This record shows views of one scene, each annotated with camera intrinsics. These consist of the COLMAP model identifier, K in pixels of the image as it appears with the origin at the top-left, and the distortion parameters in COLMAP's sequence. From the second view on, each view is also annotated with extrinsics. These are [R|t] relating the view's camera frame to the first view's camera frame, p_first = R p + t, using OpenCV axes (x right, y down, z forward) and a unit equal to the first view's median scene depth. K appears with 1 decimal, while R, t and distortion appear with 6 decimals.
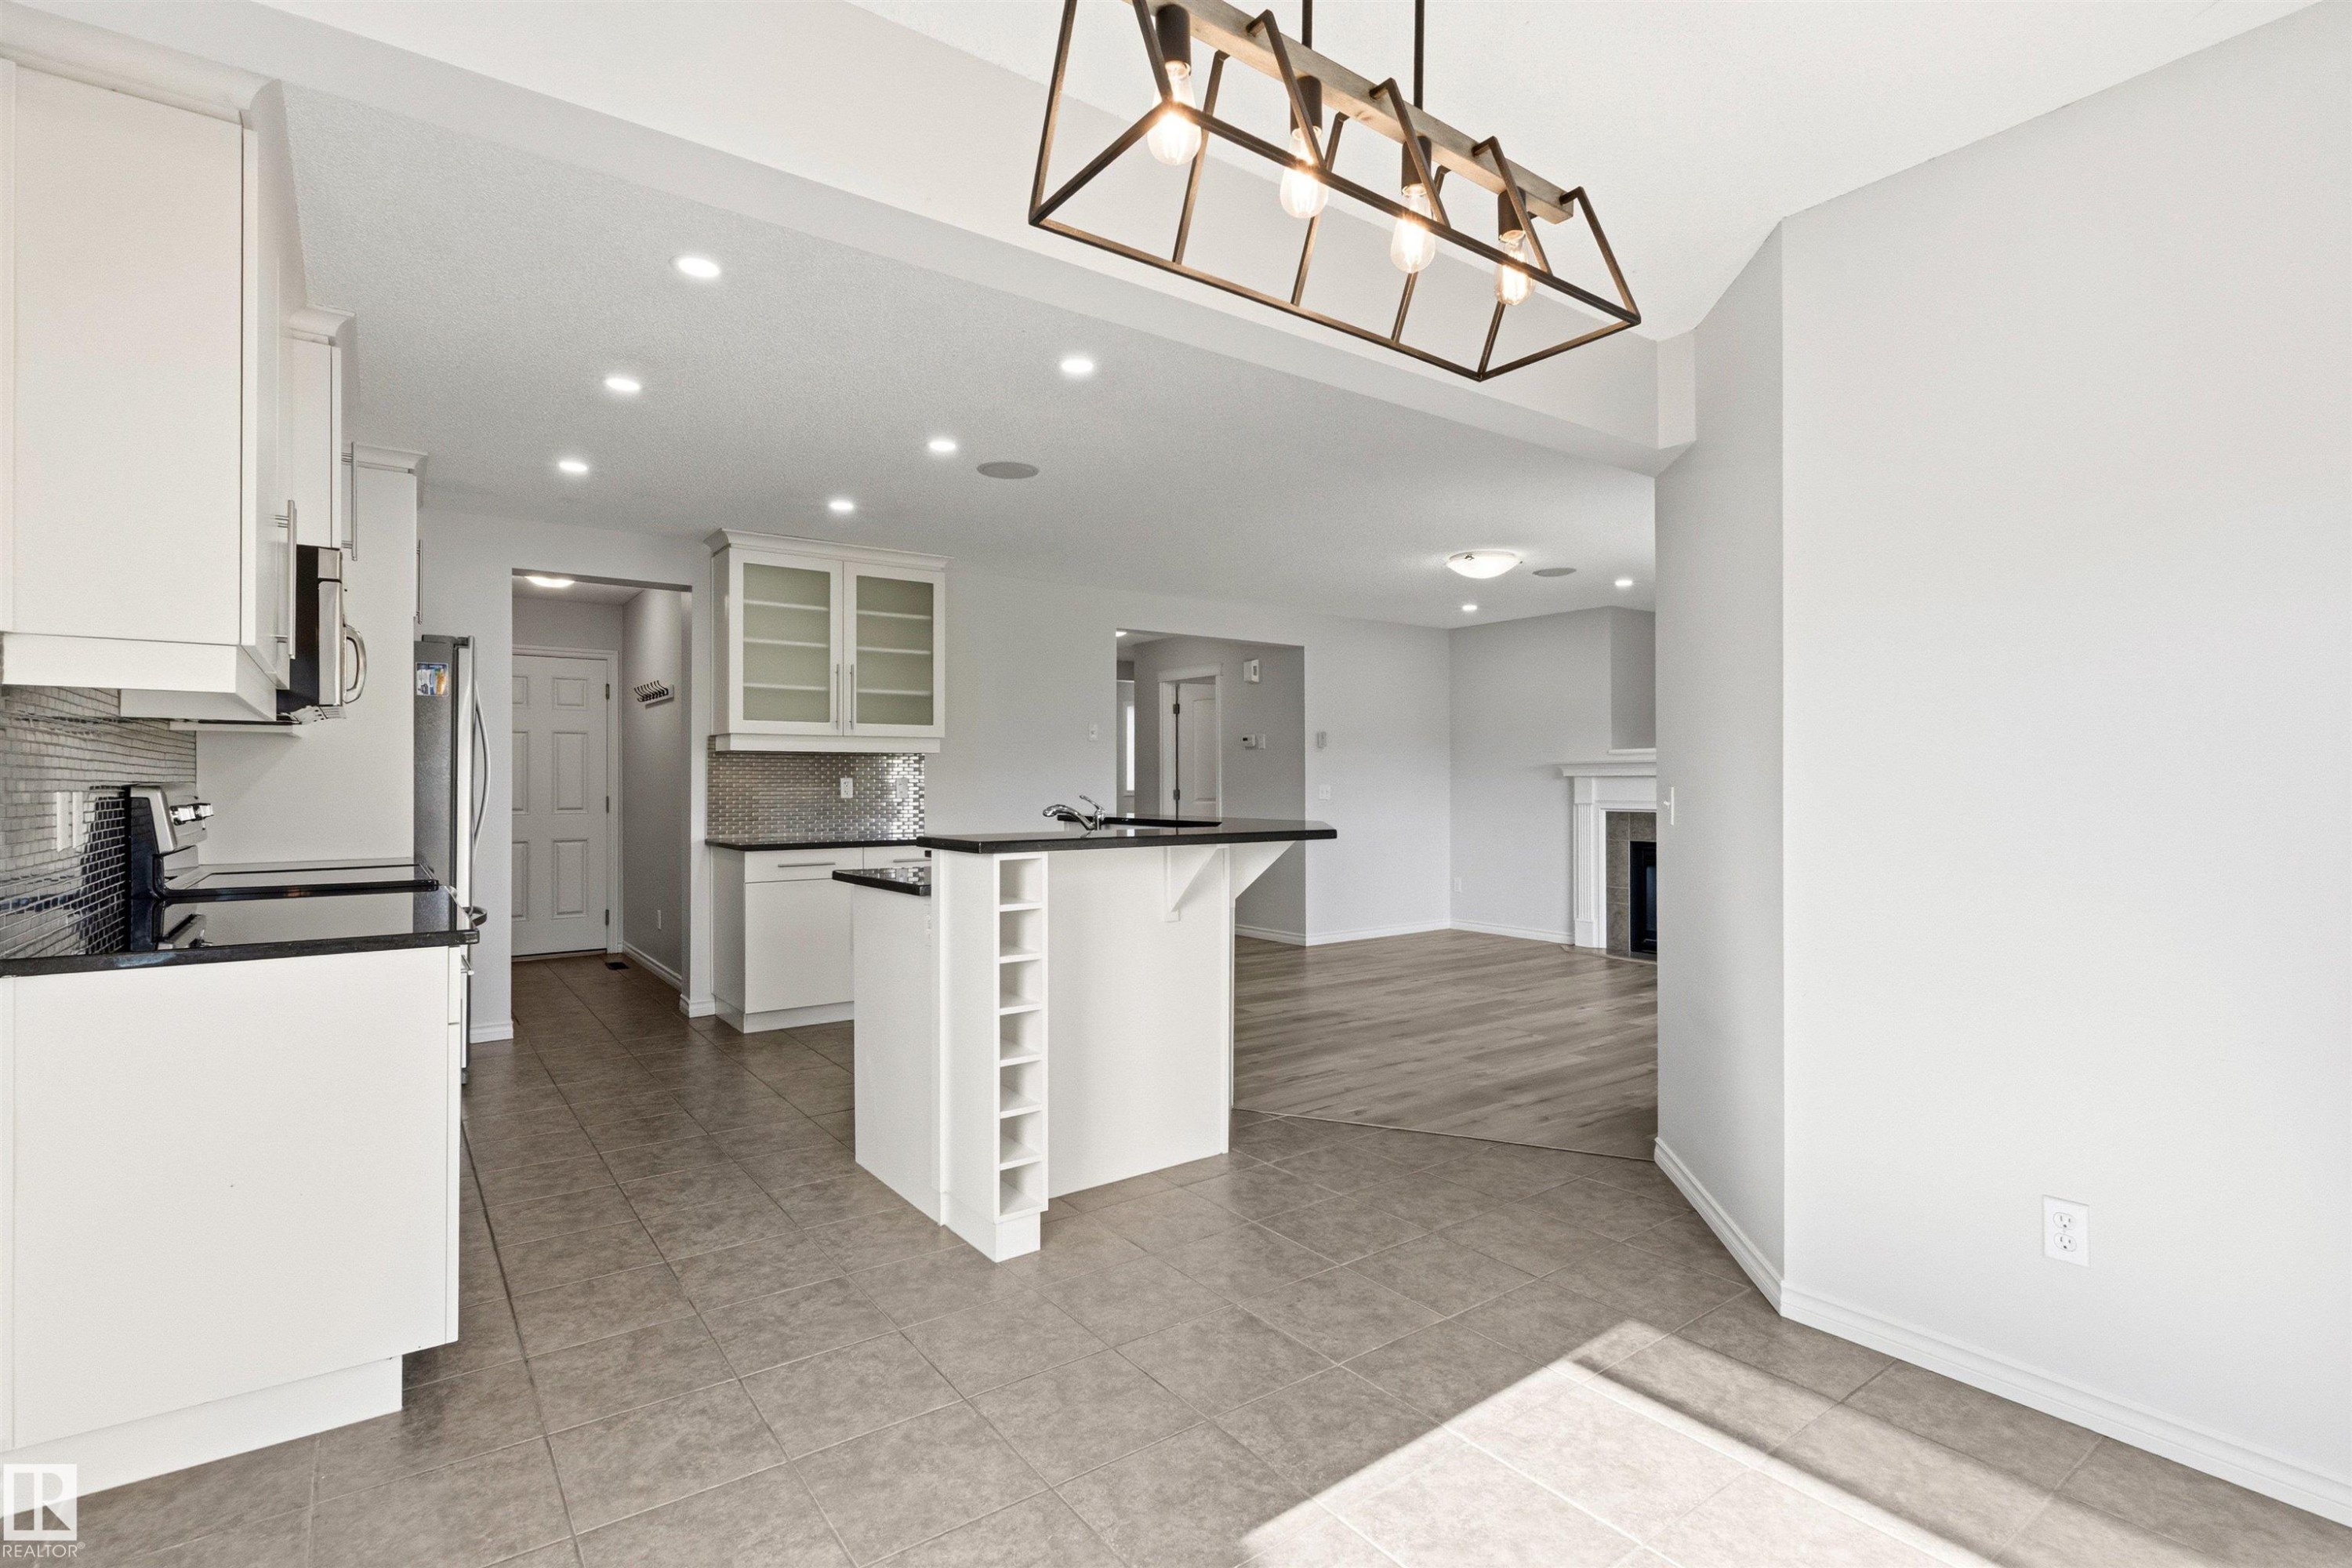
lens RADIAL K [[1116.4, 0, 1173.3], [0, 1116.4, 776.8], [0, 0, 1]] dist [0.004414, 0.000159]
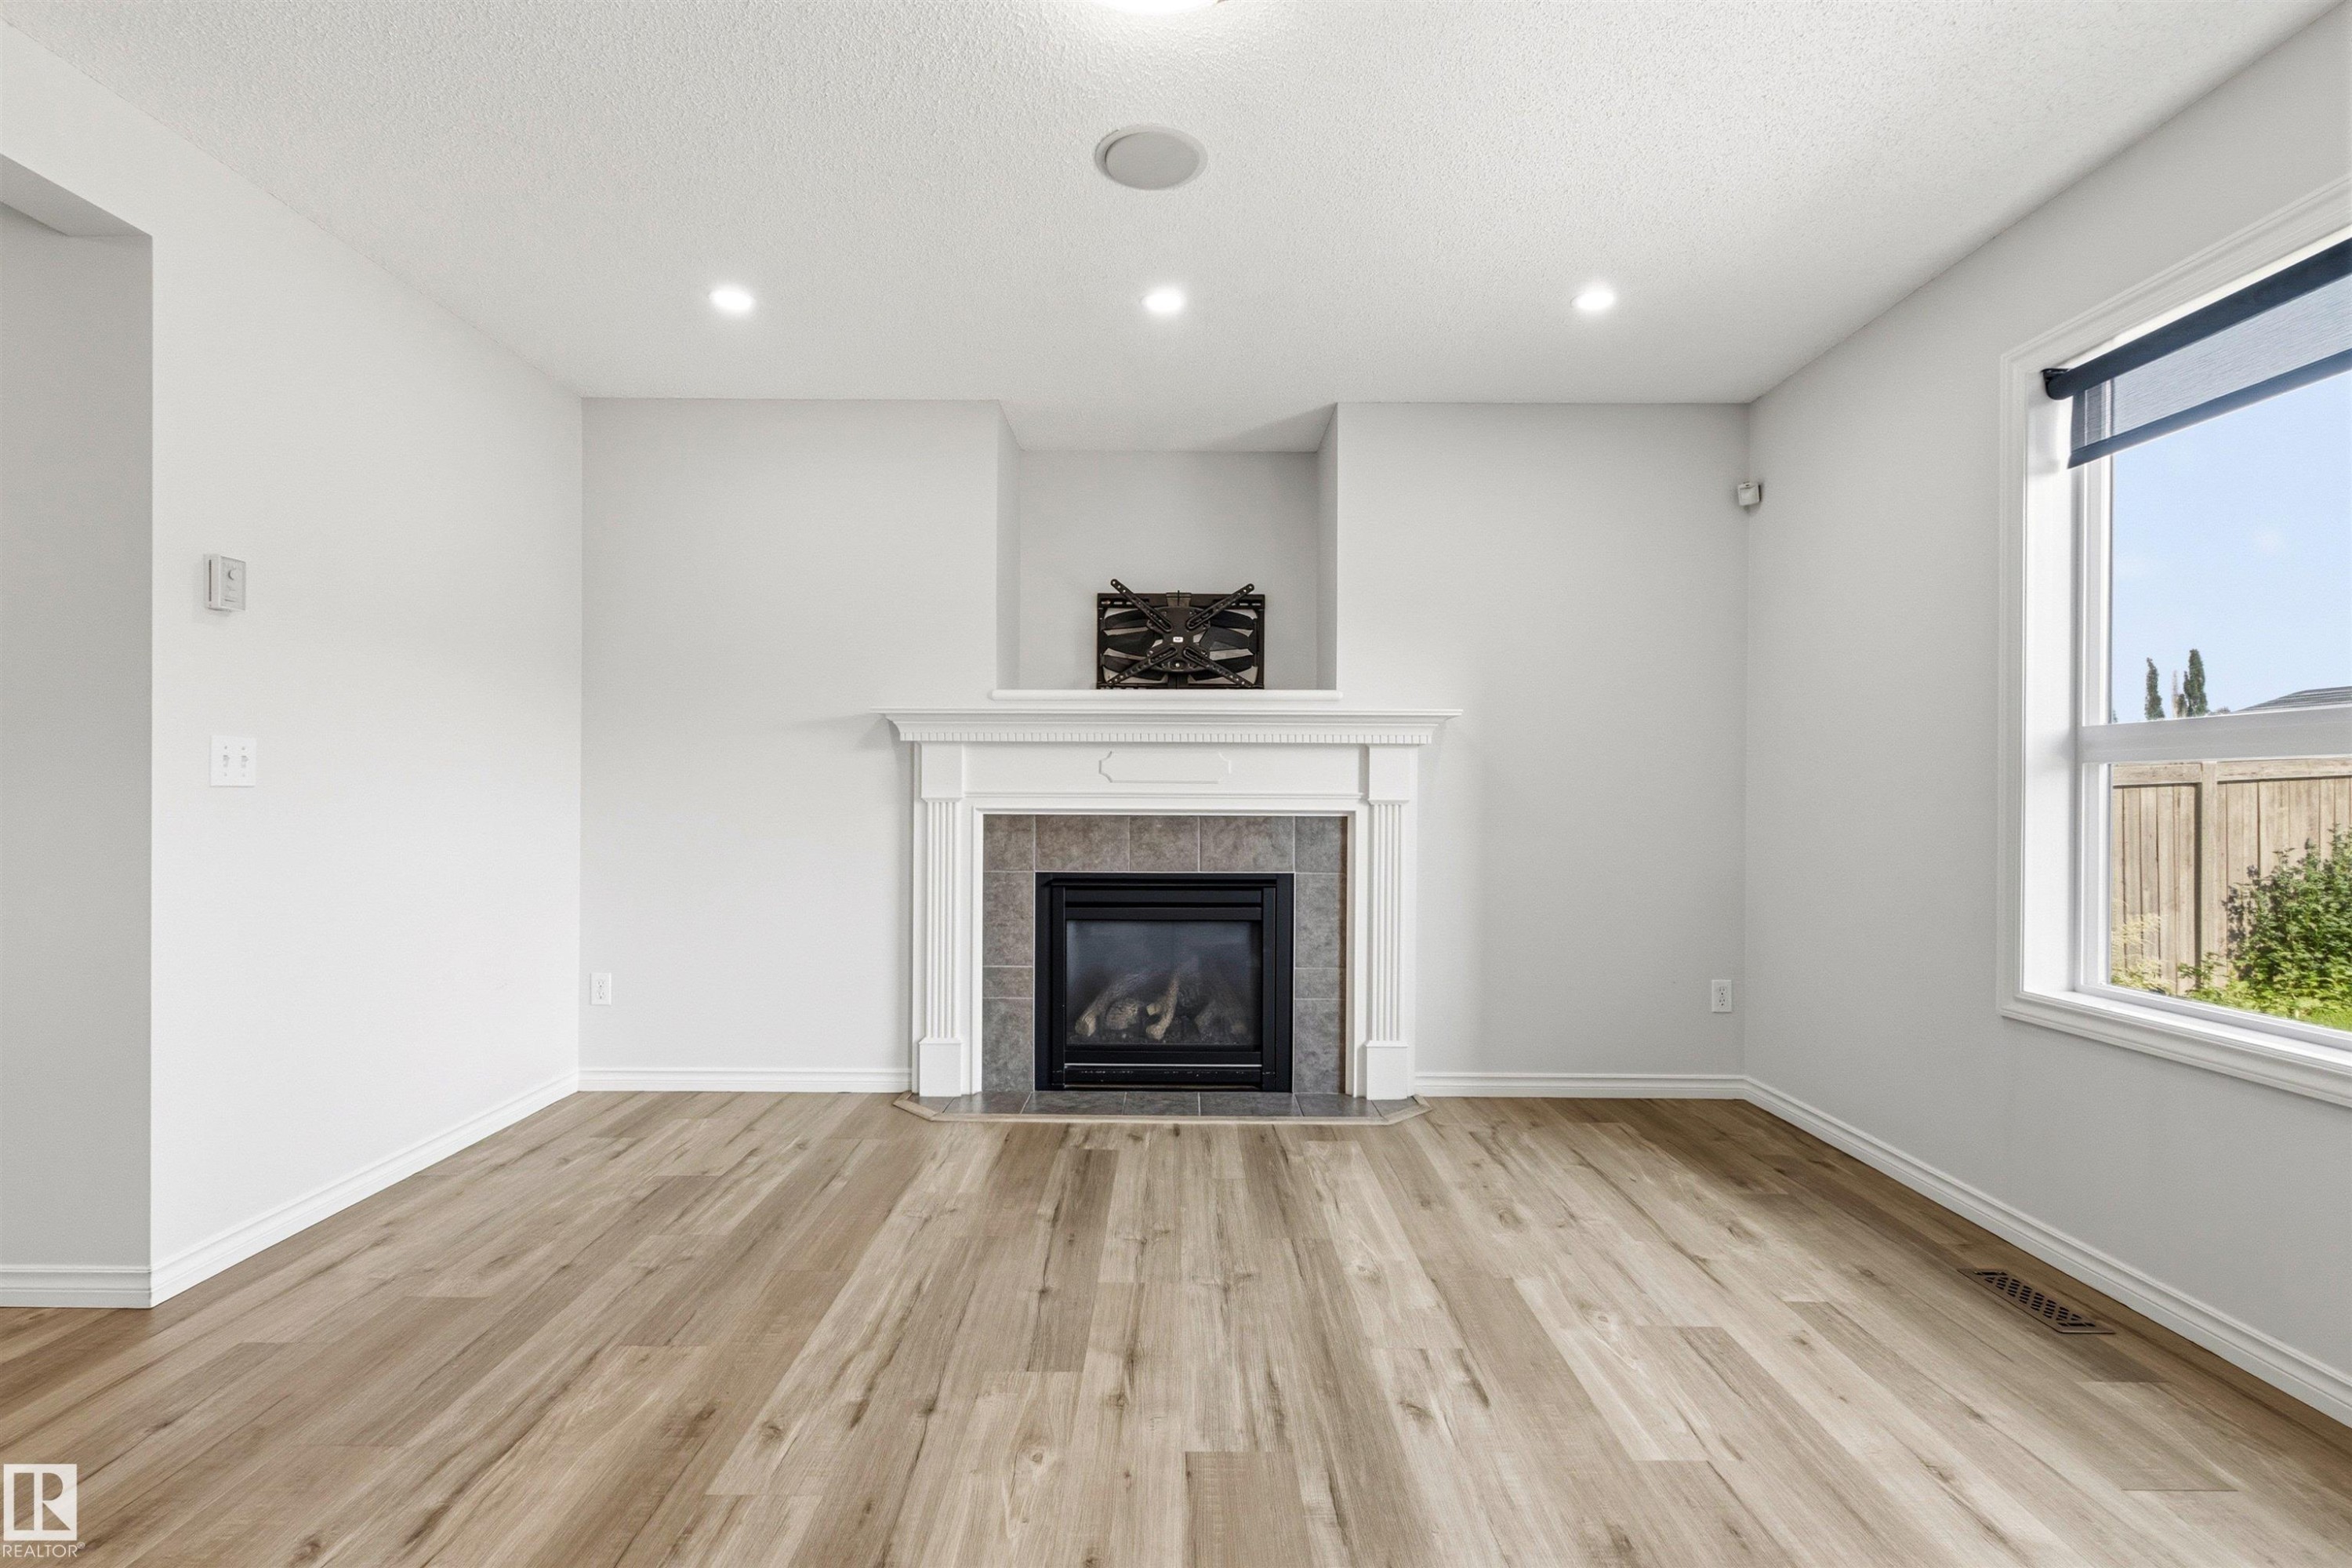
lens RADIAL K [[1076.7, 0, 1176.4], [0, 1076.7, 789.7], [0, 0, 1]] dist [0.002174, 0.000370]
pose [[0.584366, 0.007361, 0.811457, 0.068457], [-0.012295, 0.999924, -0.000217, 0.026148], [-0.811397, -0.009850, 0.584413, 0.889224]]
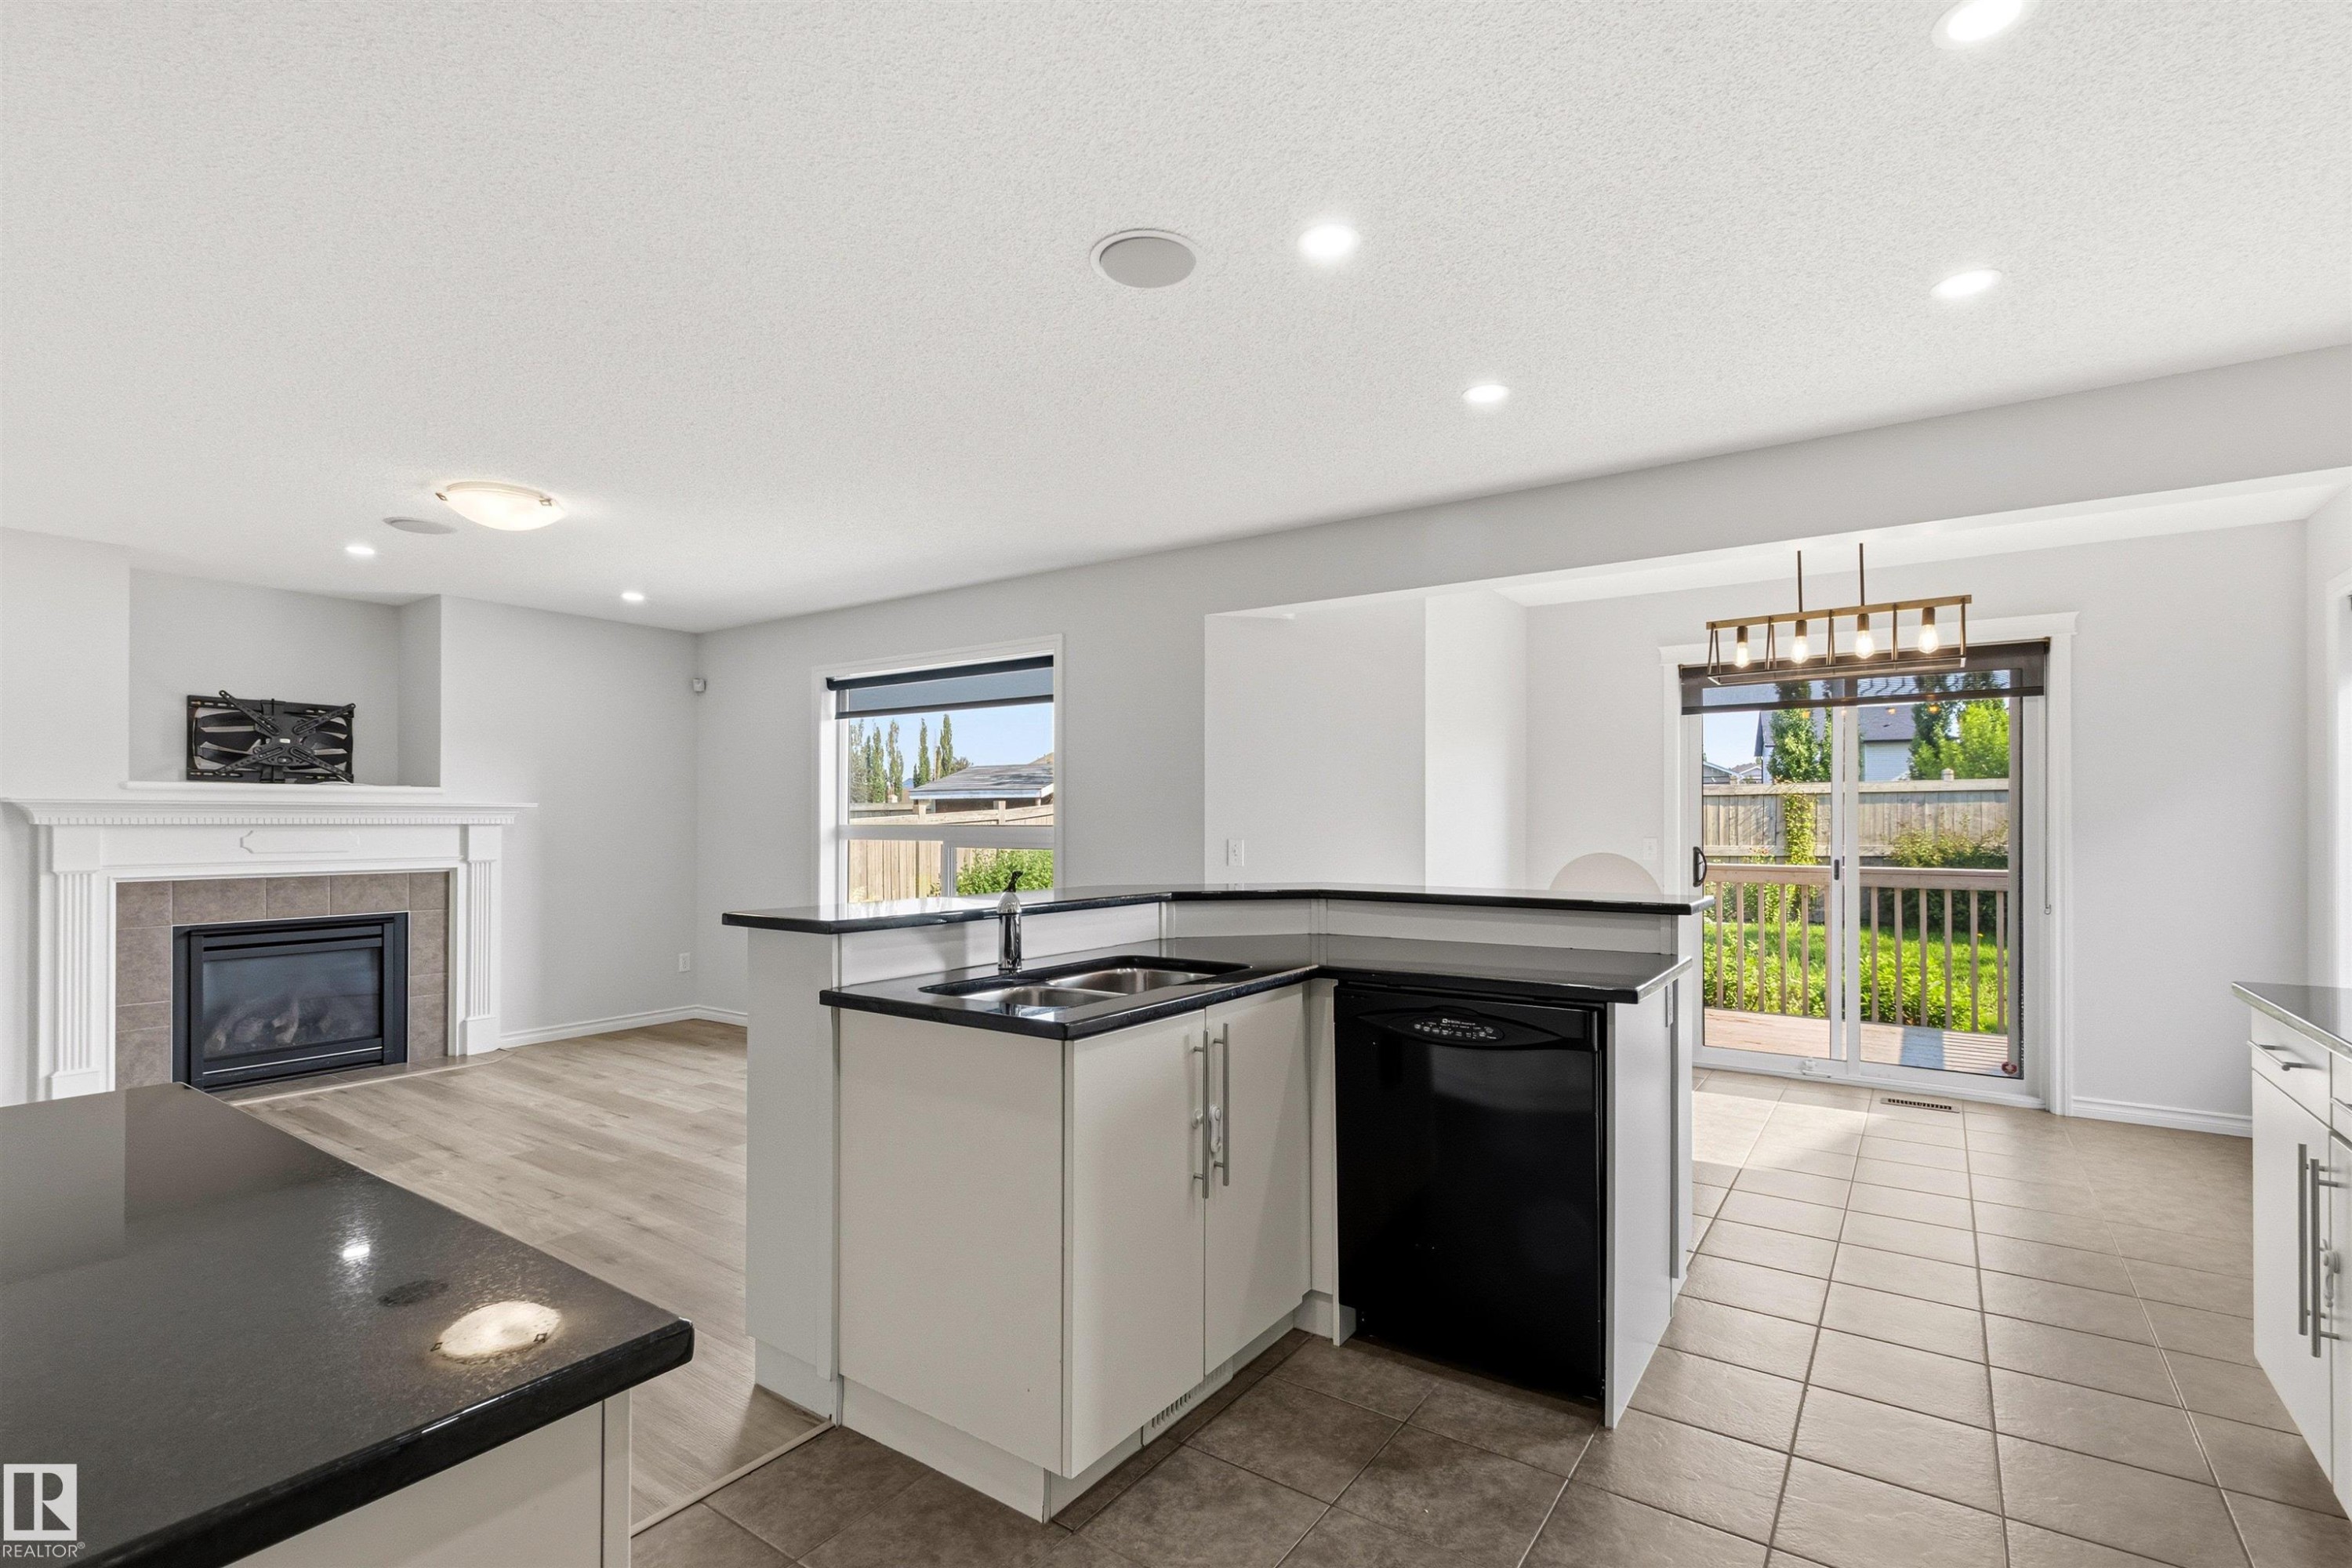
lens RADIAL K [[1076.6, 0, 1166.6], [0, 1076.6, 816.8], [0, 0, 1]] dist [0.004649, 0.000095]
pose [[-0.324490, 0.004958, 0.945876, -0.482525], [-0.006992, 0.999946, -0.007640, -0.005930], [-0.945863, -0.009093, -0.324438, 0.887265]]
